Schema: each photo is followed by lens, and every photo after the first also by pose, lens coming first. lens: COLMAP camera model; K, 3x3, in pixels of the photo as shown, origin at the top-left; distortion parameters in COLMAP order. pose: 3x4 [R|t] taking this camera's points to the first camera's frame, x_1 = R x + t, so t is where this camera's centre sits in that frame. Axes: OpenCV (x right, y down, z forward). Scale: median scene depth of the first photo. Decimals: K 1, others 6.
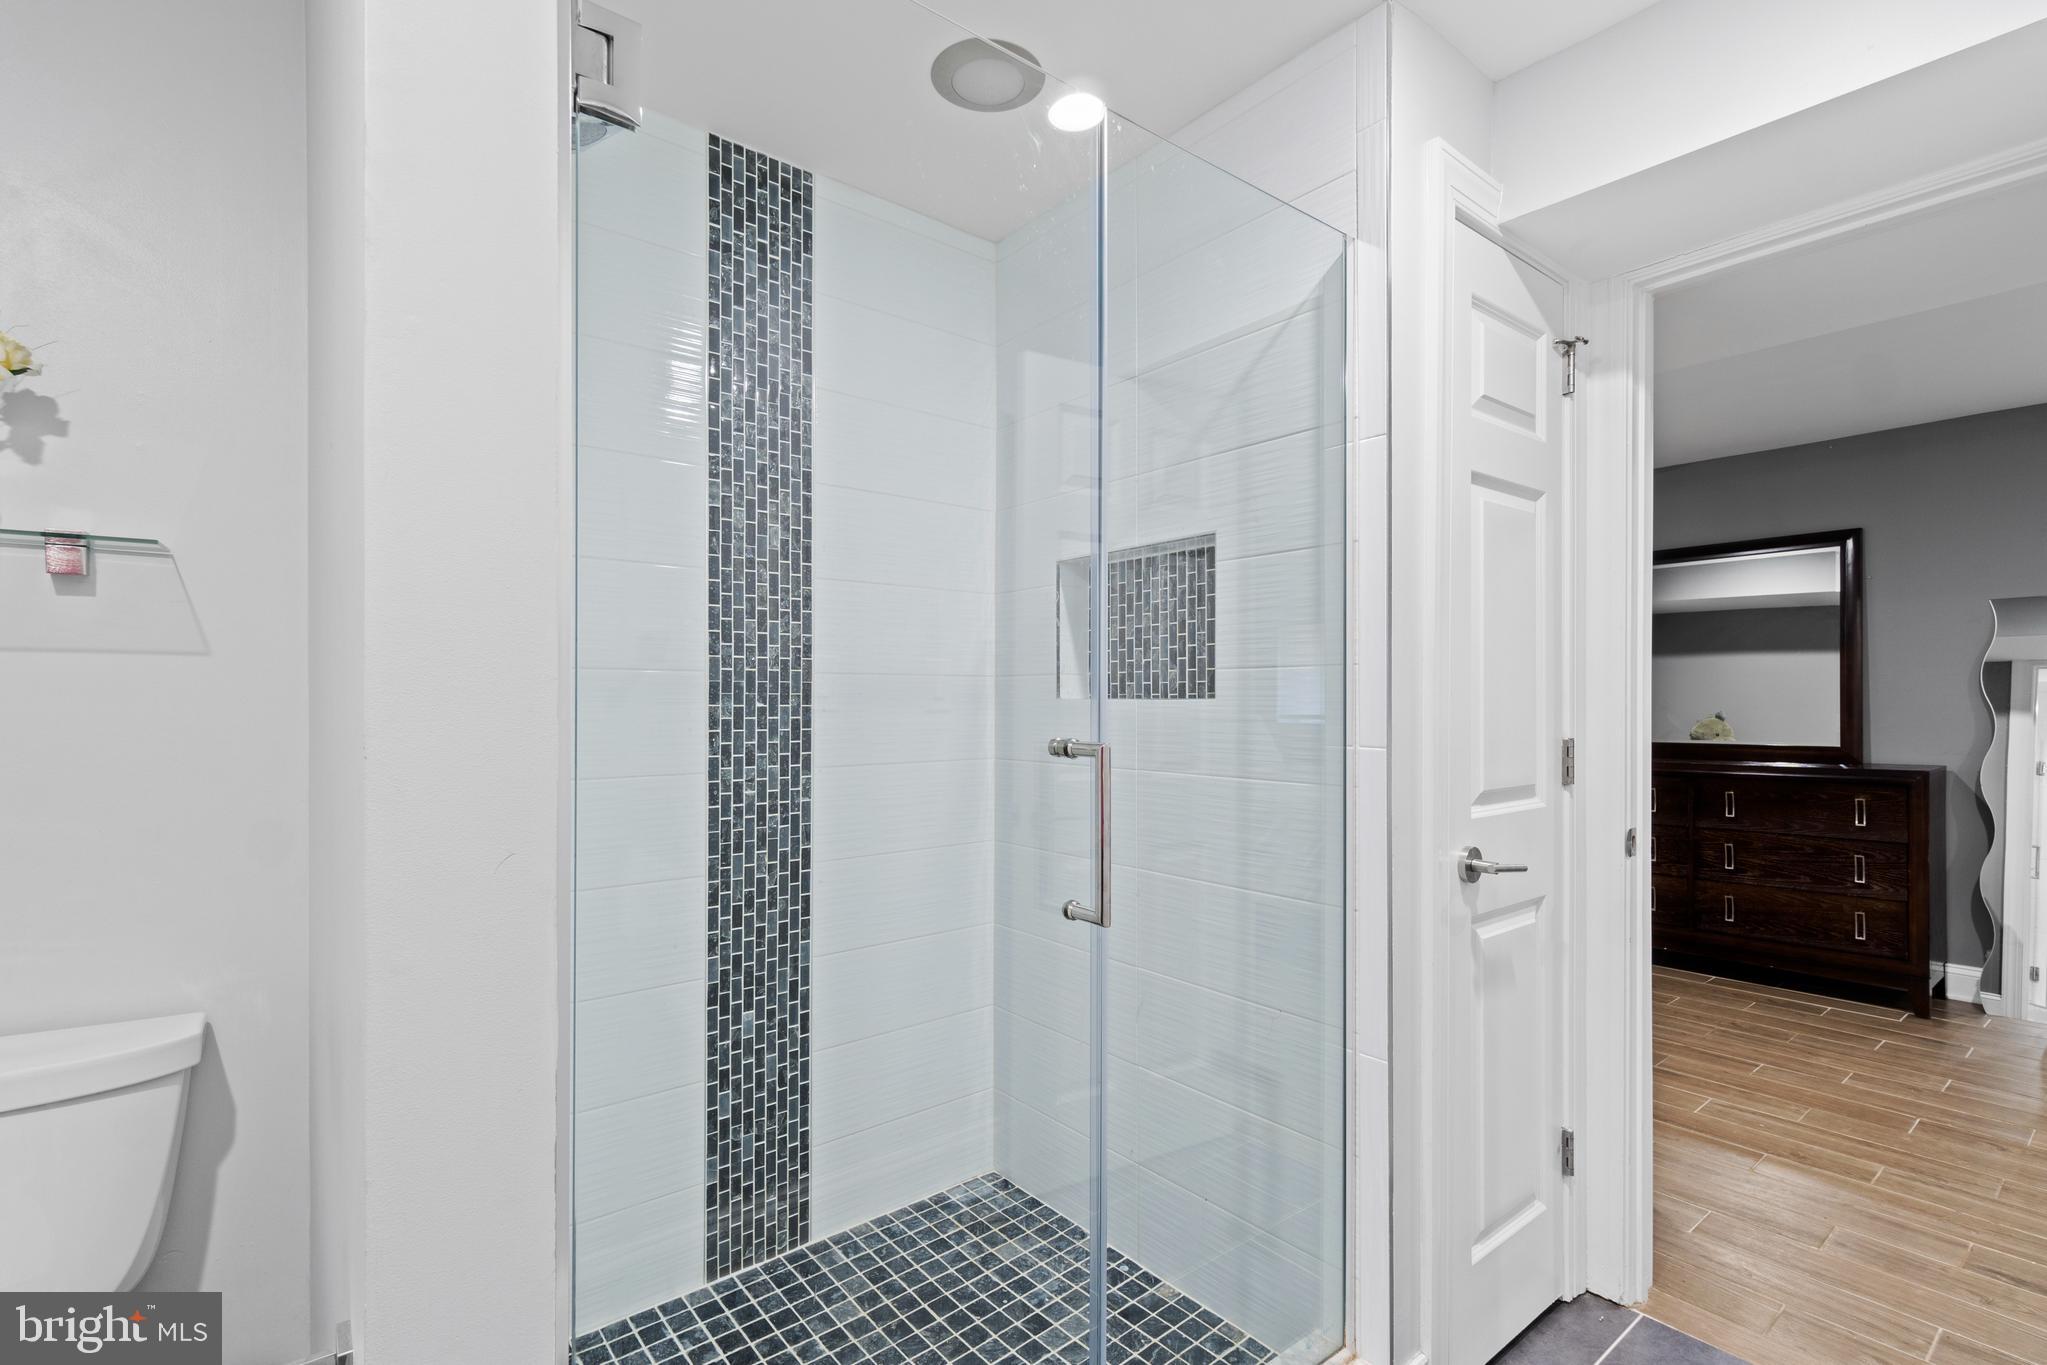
lens RADIAL K [[932.3, 0, 986.8], [0, 932.3, 684.0], [0, 0, 1]] dist [0.001959, 0.000408]
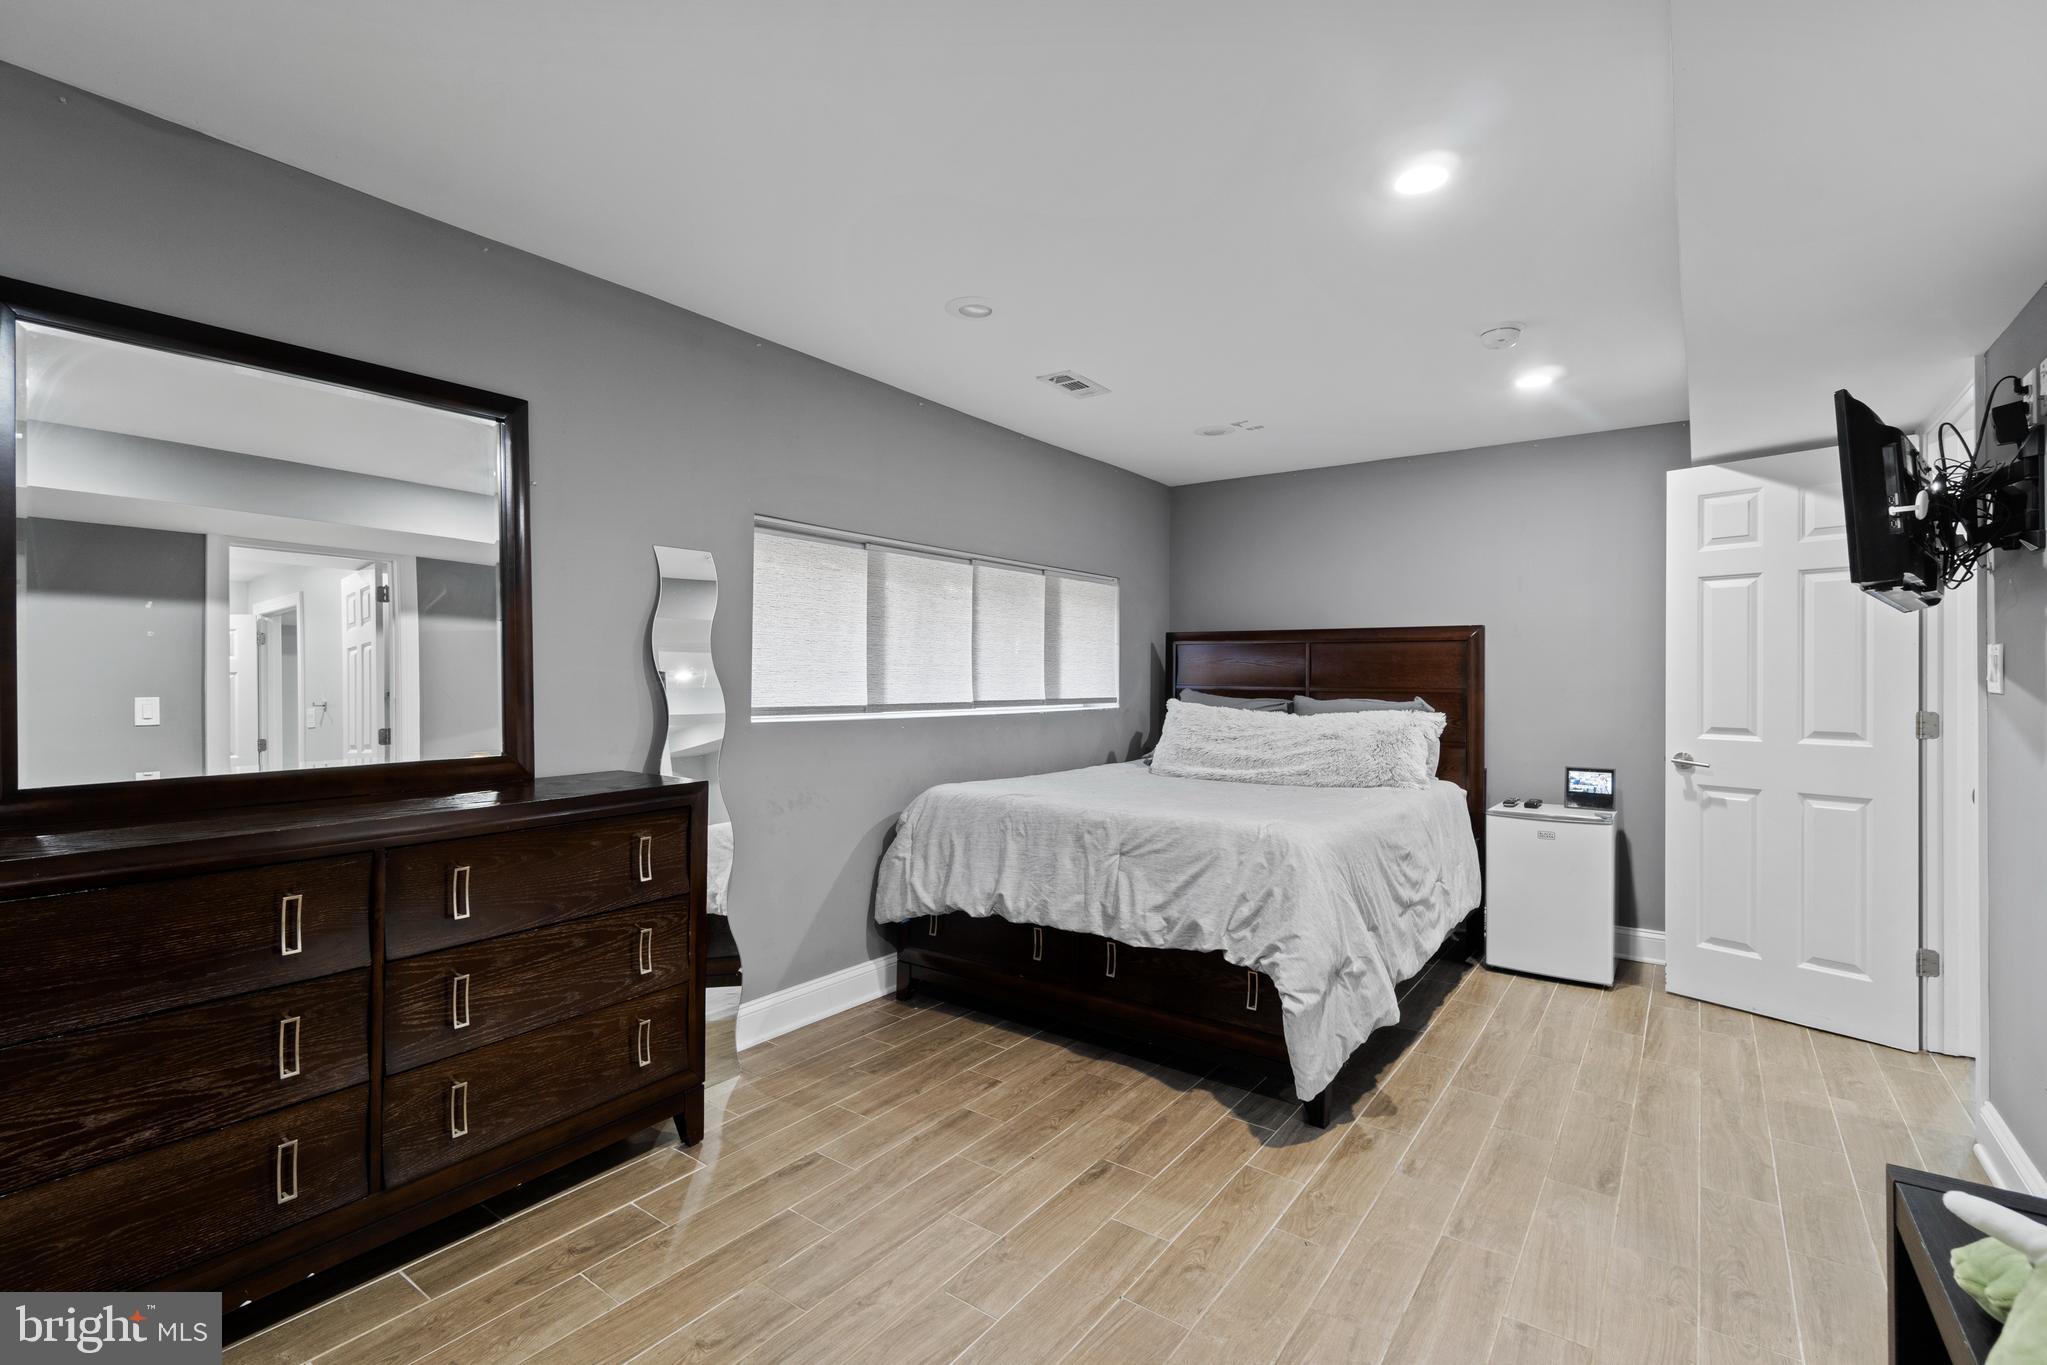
lens RADIAL K [[932.3, 0, 986.8], [0, 932.3, 684.0], [0, 0, 1]] dist [0.001959, 0.000408]
pose [[-0.259837, -0.004911, 0.965640, 0.267129], [-0.006850, 0.999971, 0.003242, 0.017022], [-0.965628, -0.005772, -0.259863, 0.891622]]
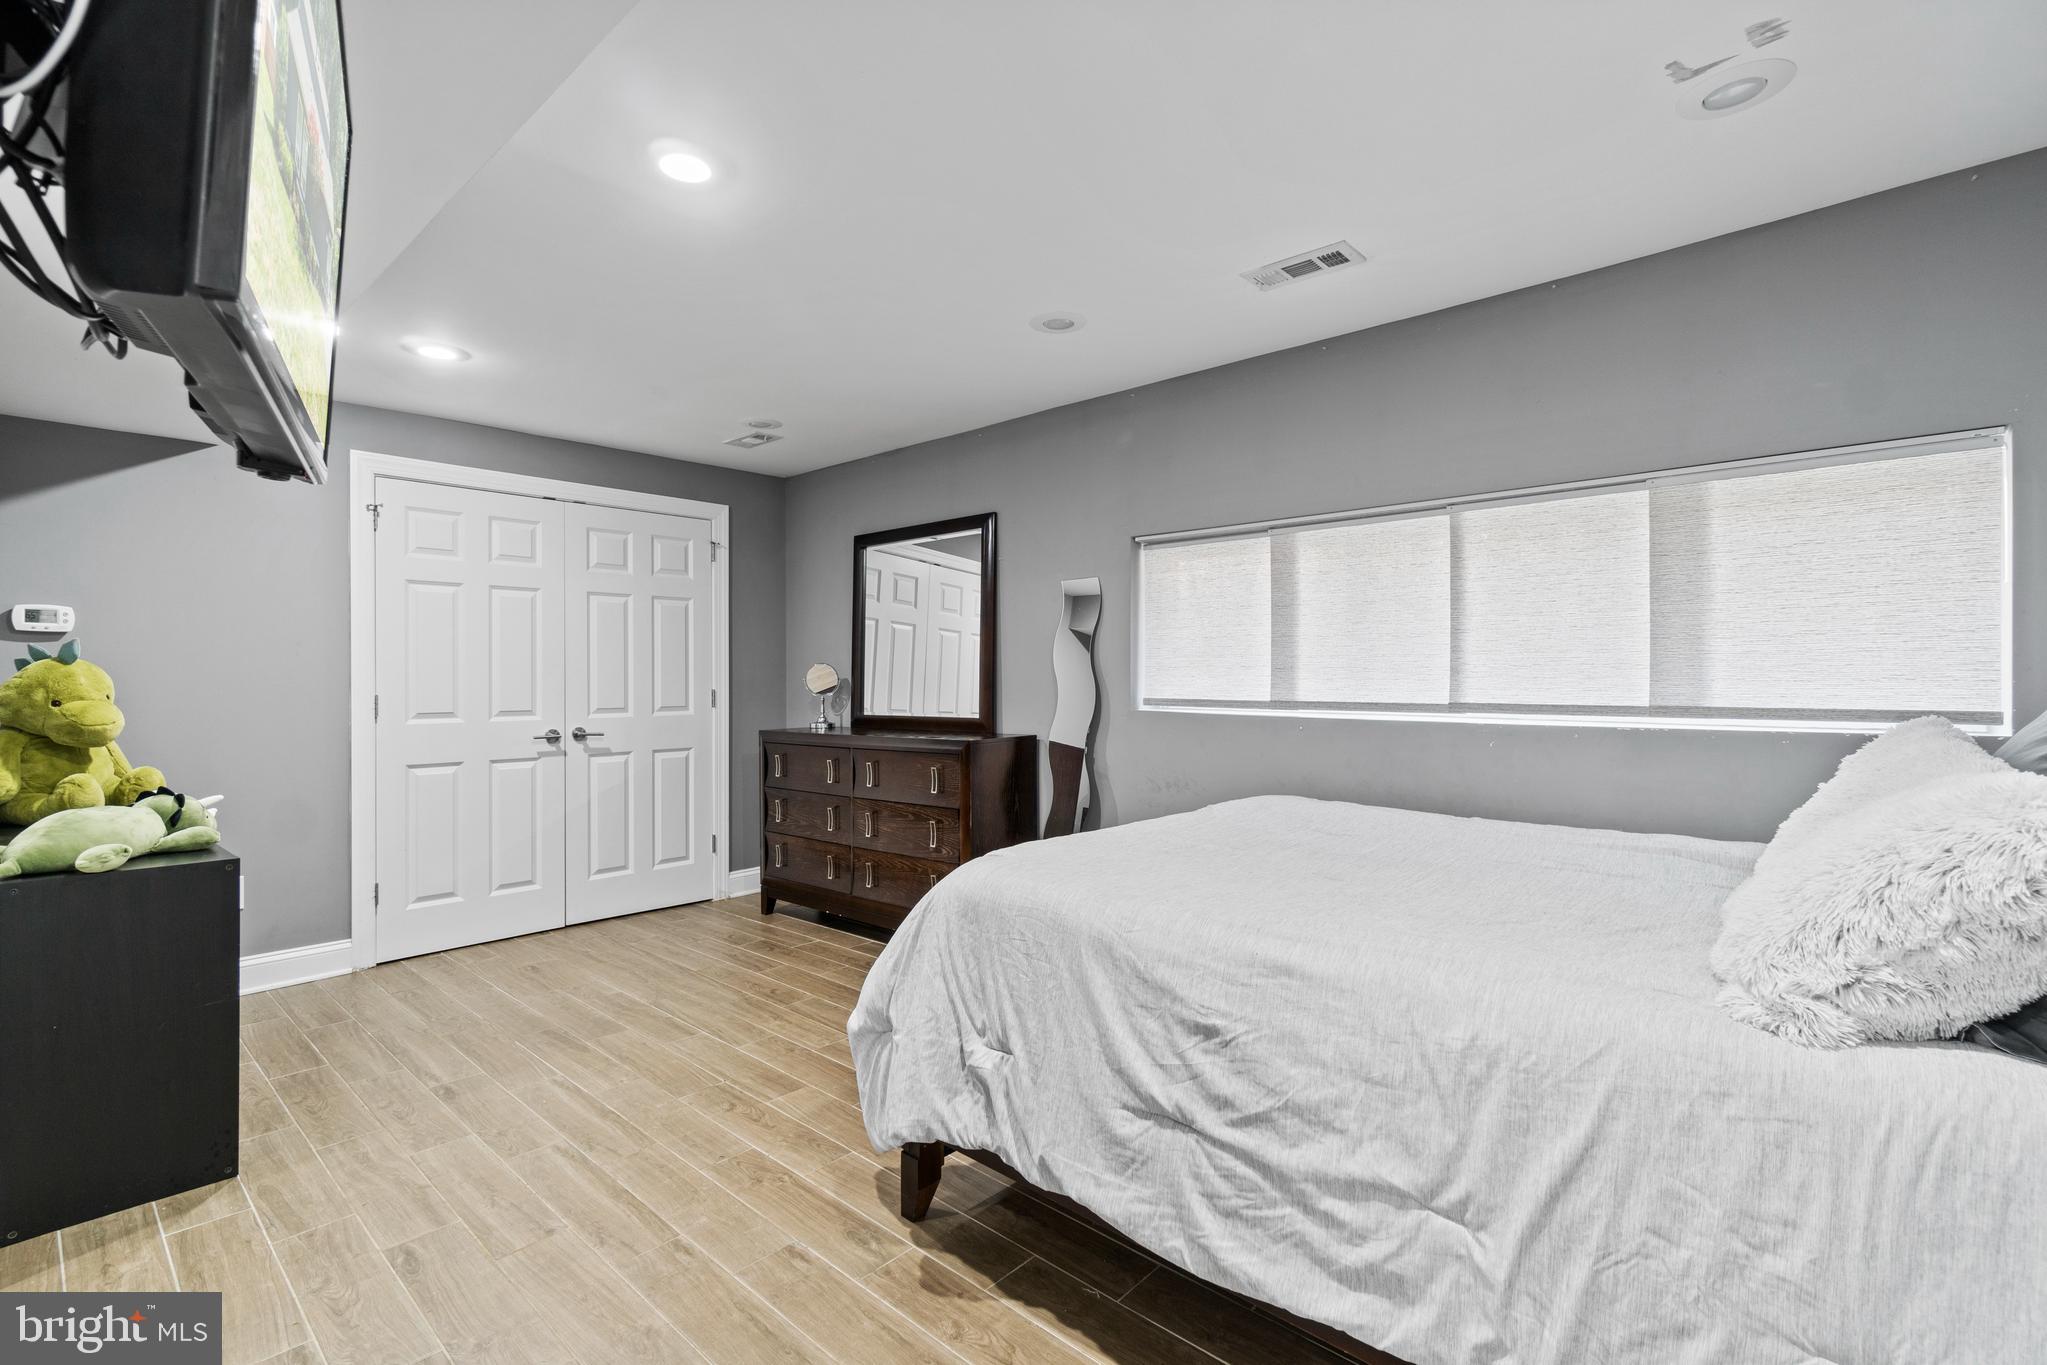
lens RADIAL K [[903.9, 0, 1016.3], [0, 903.9, 690.1], [0, 0, 1]] dist [0.001112, 0.000054]
pose [[0.983082, -0.002328, 0.183152, 0.794662], [-0.001009, 0.999835, 0.018123, 0.016935], [-0.183164, -0.018001, 0.982917, -0.008751]]
